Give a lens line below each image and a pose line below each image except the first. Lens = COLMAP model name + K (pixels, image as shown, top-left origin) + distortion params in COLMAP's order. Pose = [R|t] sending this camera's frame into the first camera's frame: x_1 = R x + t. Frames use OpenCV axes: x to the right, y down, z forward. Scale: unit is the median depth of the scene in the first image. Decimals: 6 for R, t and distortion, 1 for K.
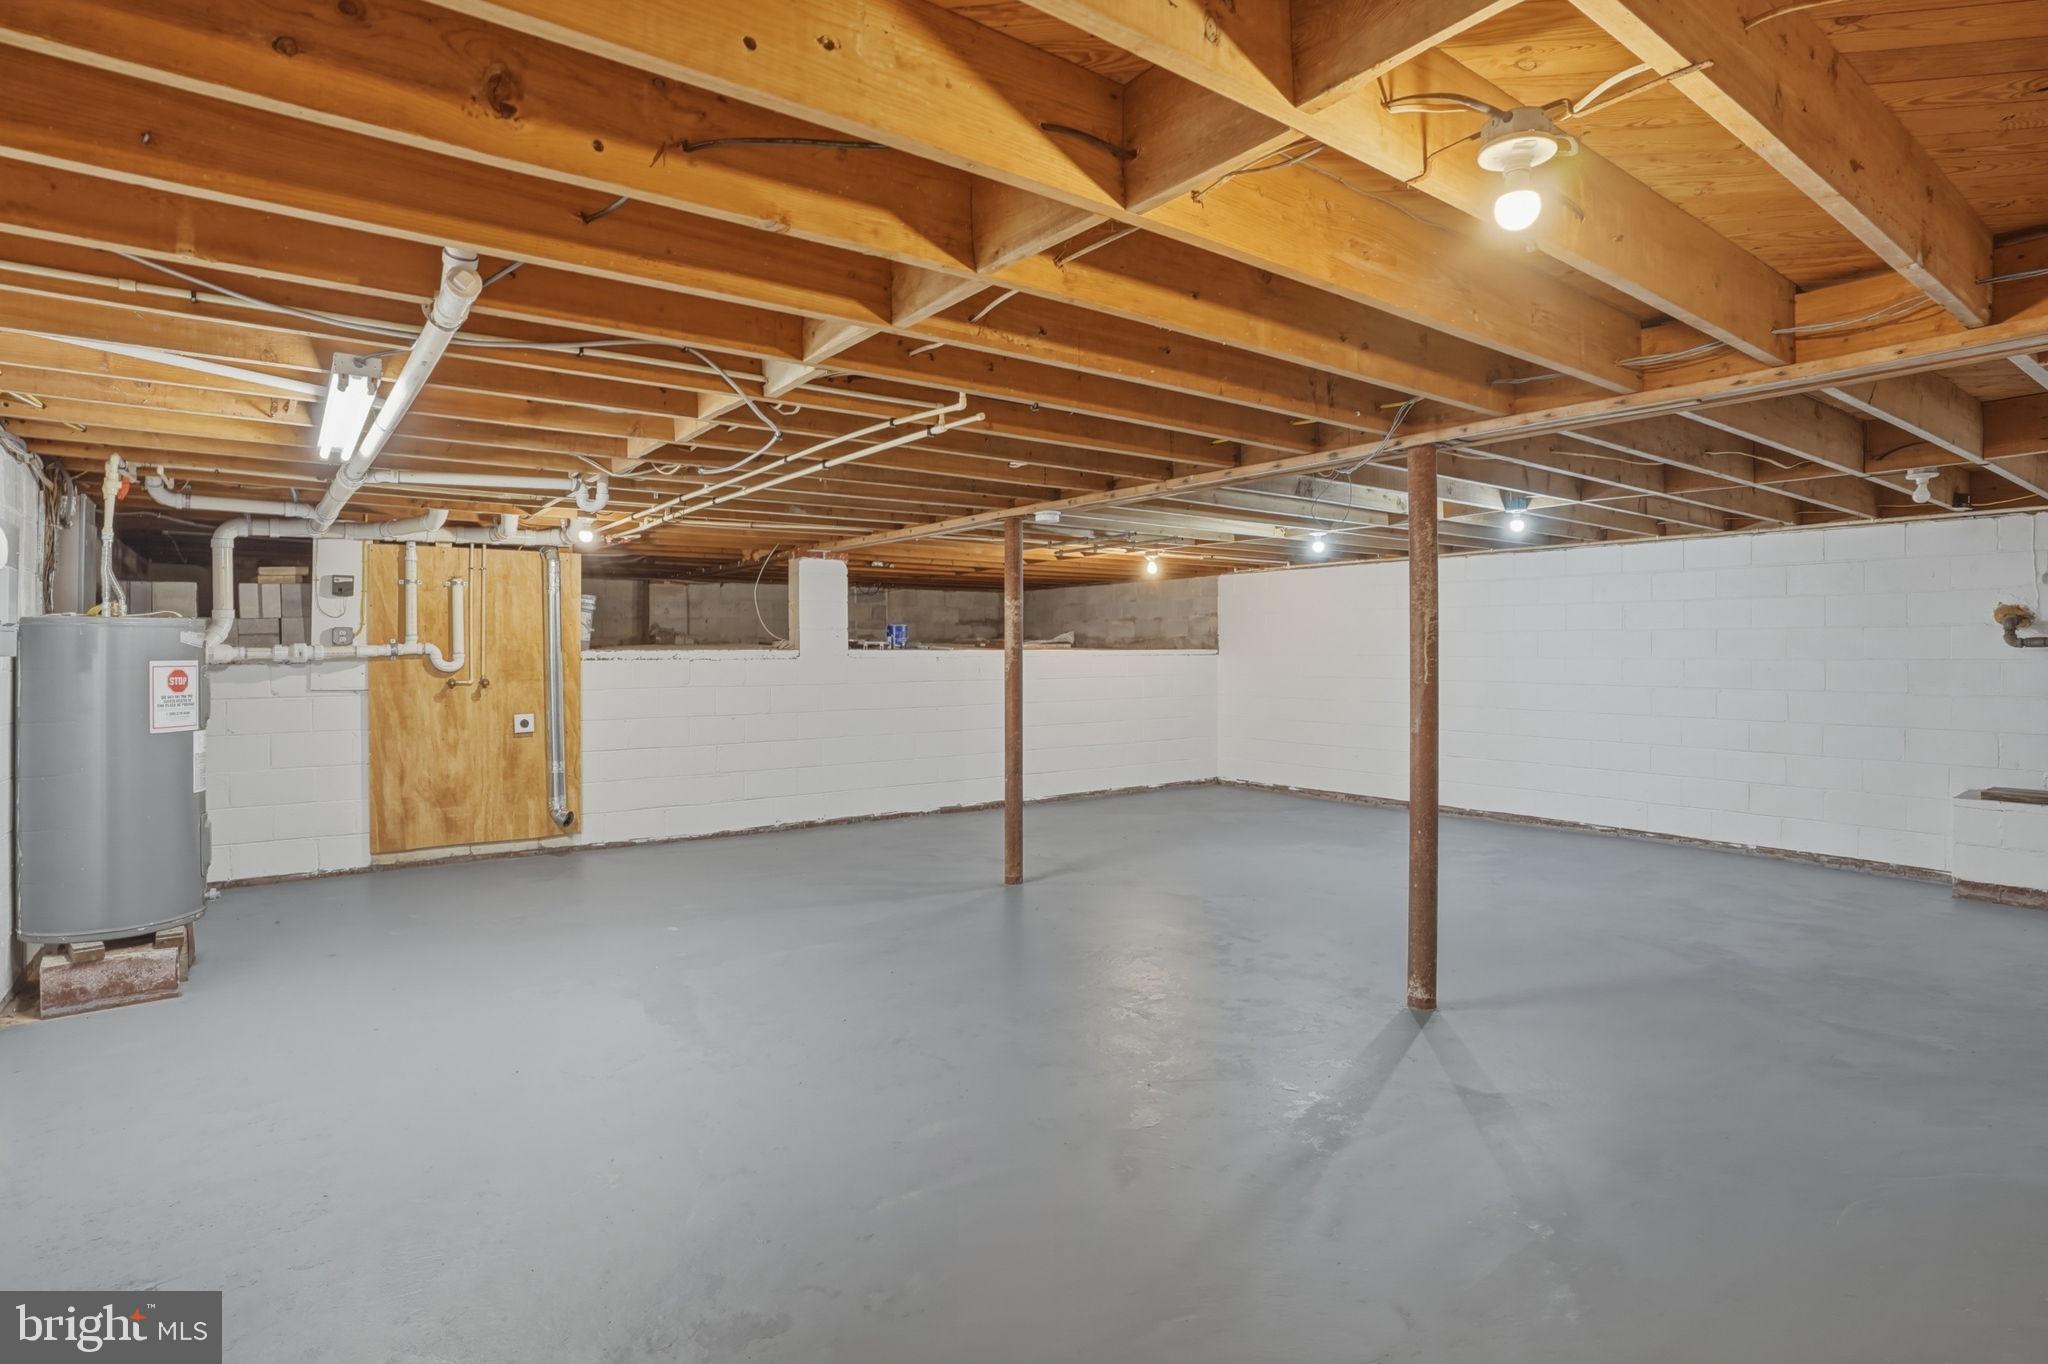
lens RADIAL K [[1015.2, 0, 1024.0], [0, 1015.2, 682.0], [0, 0, 1]] dist [-0.030950, 0.000920]
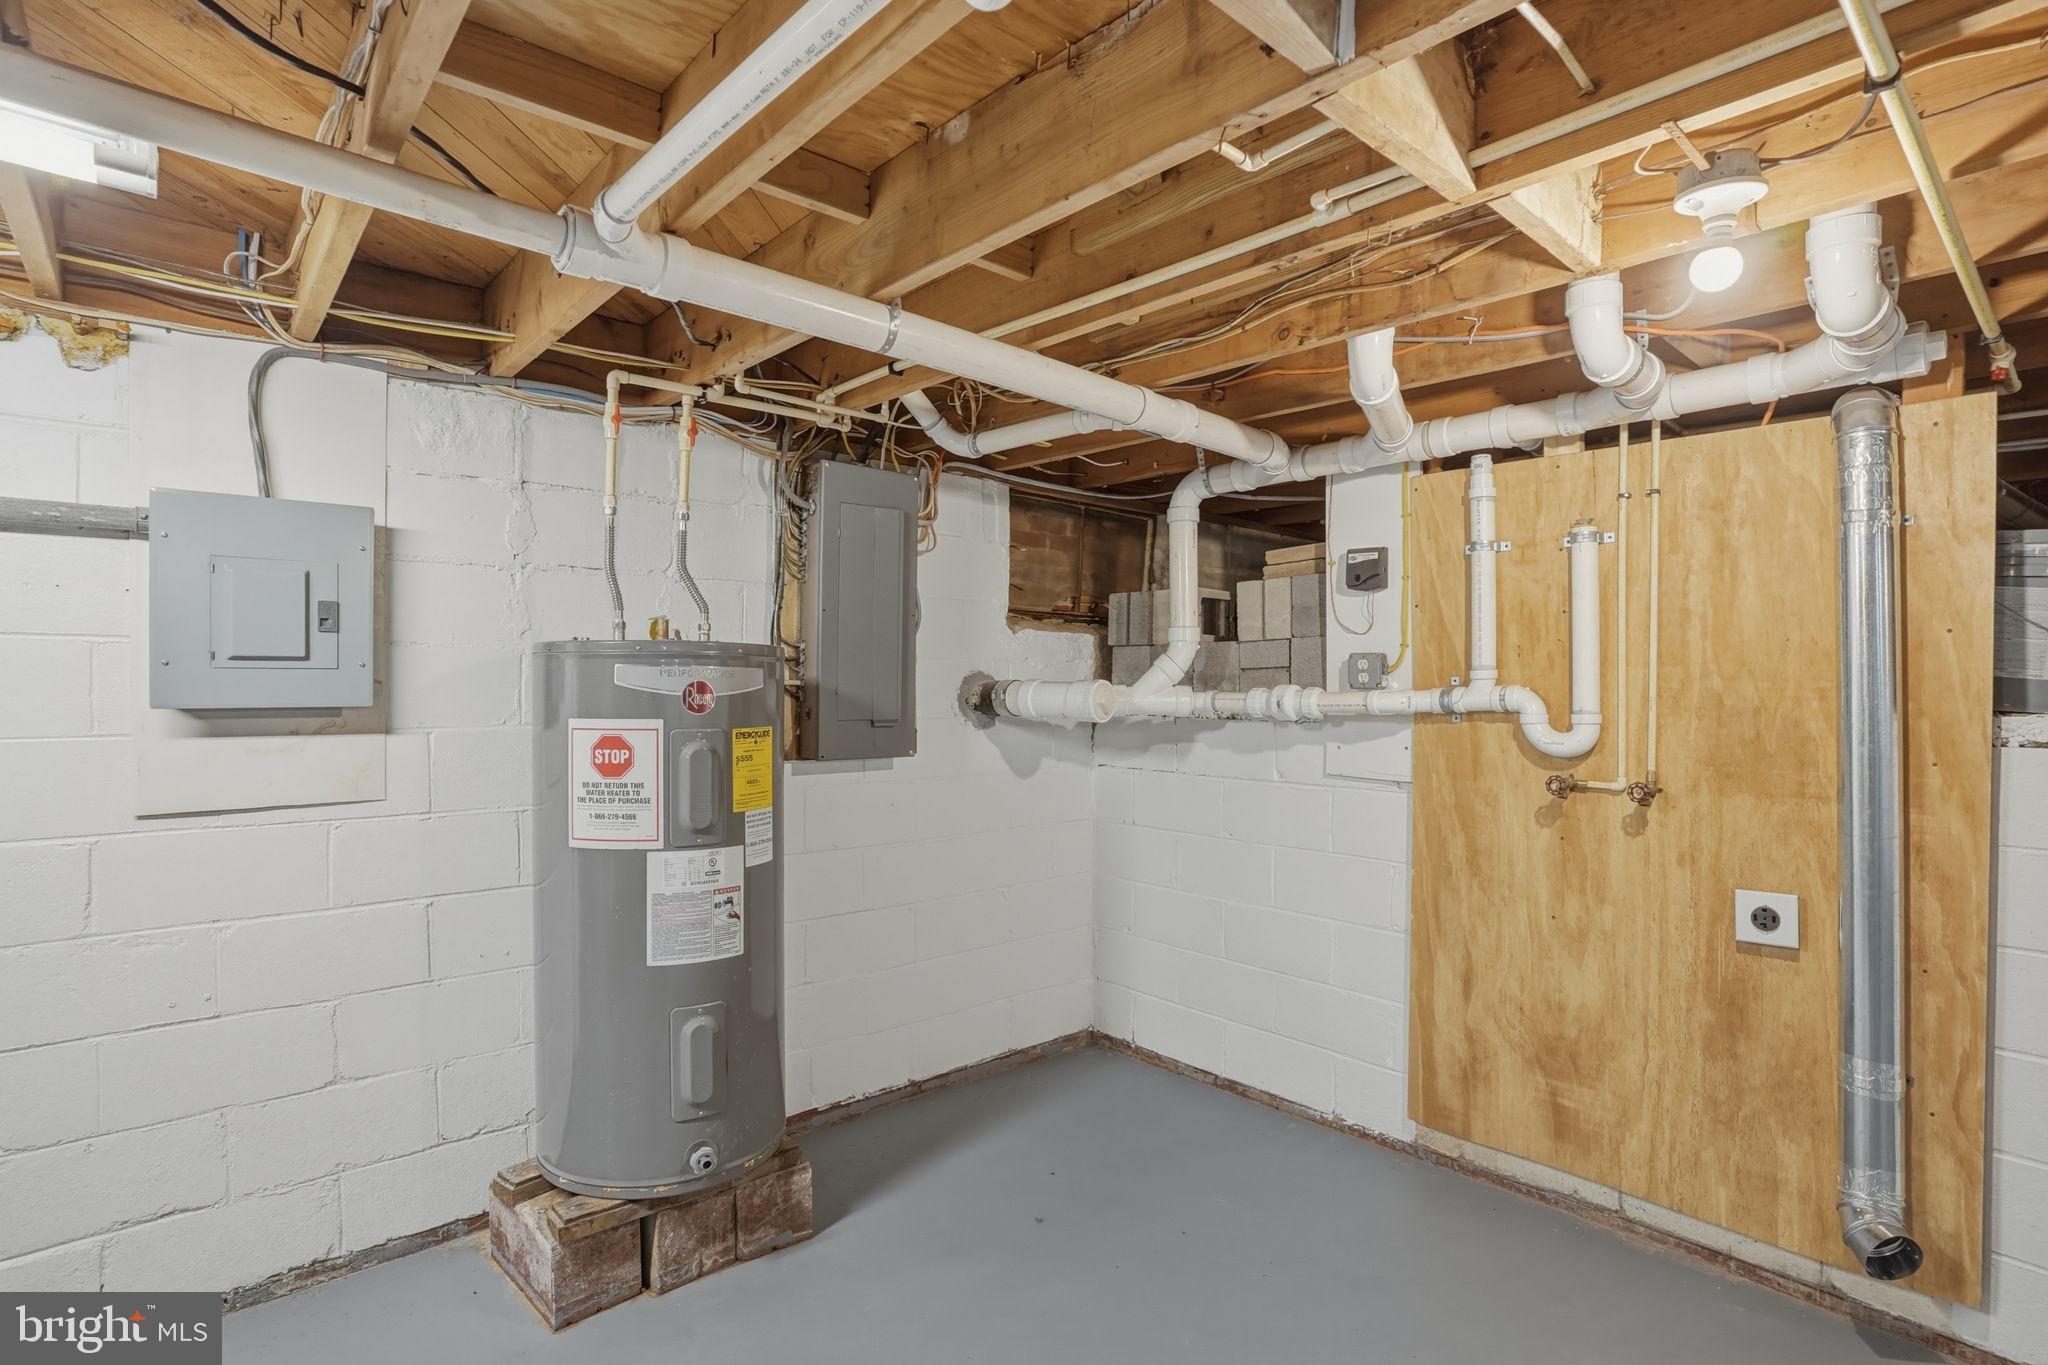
lens RADIAL K [[1015.2, 0, 1024.0], [0, 1015.2, 682.5], [0, 0, 1]] dist [-0.030950, 0.000920]
pose [[0.078371, 0.007019, -0.996900, -0.183211], [-0.039503, 0.999212, 0.003929, -0.033771], [0.996141, 0.039073, 0.078586, 0.758001]]
